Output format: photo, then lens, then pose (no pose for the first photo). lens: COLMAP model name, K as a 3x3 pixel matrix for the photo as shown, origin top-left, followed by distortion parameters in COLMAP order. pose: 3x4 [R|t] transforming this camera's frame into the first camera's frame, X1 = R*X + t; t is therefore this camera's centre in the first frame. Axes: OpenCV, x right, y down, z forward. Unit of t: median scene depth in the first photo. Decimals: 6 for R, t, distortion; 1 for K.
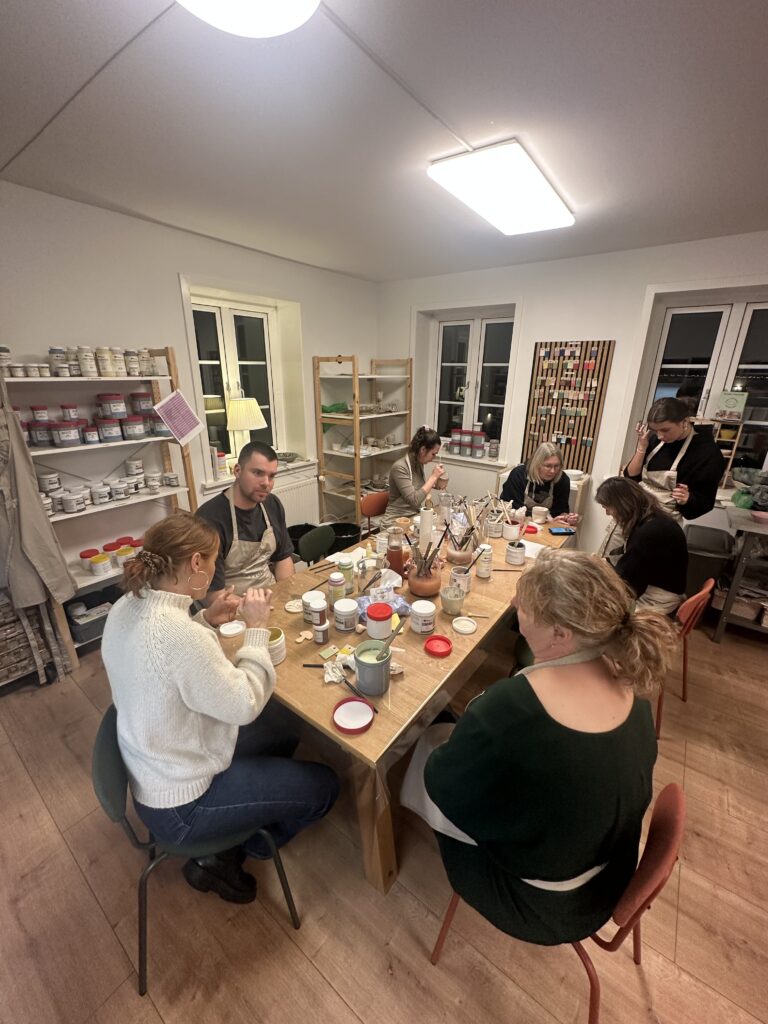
lens RADIAL K [[408.5, 0, 374.1], [0, 408.5, 511.4], [0, 0, 1]] dist [-0.013609, -0.000121]
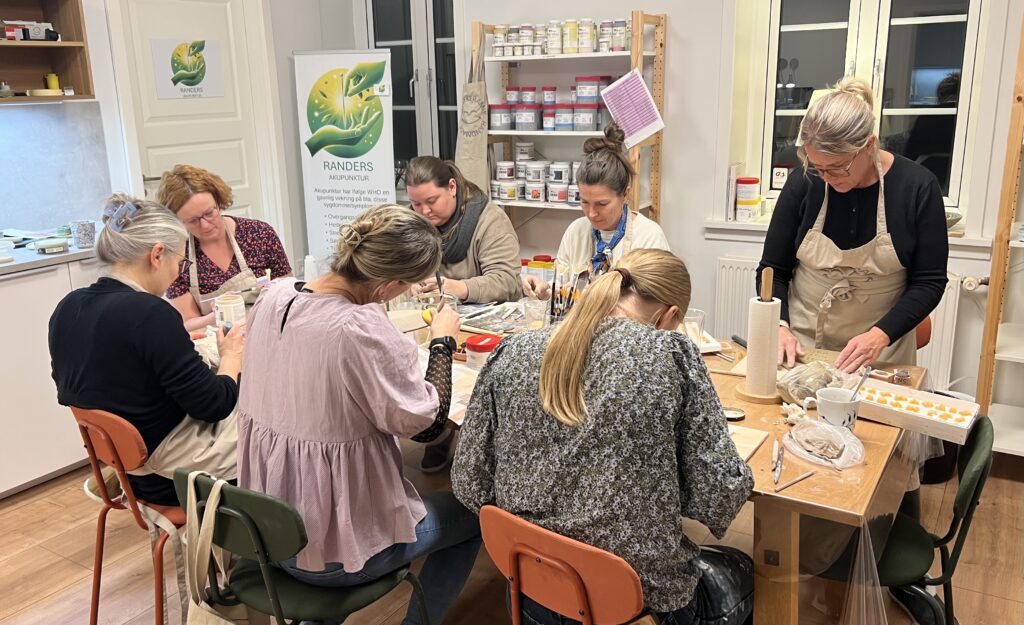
lens RADIAL K [[847.7, 0, 494.2], [0, 847.7, 289.6], [0, 0, 1]] dist [0.027139, -0.024619]
pose [[0.083990, 0.227000, -0.970266, 0.792770], [-0.307021, 0.932232, 0.191524, -0.111597], [0.947989, 0.281806, 0.147992, 0.493222]]
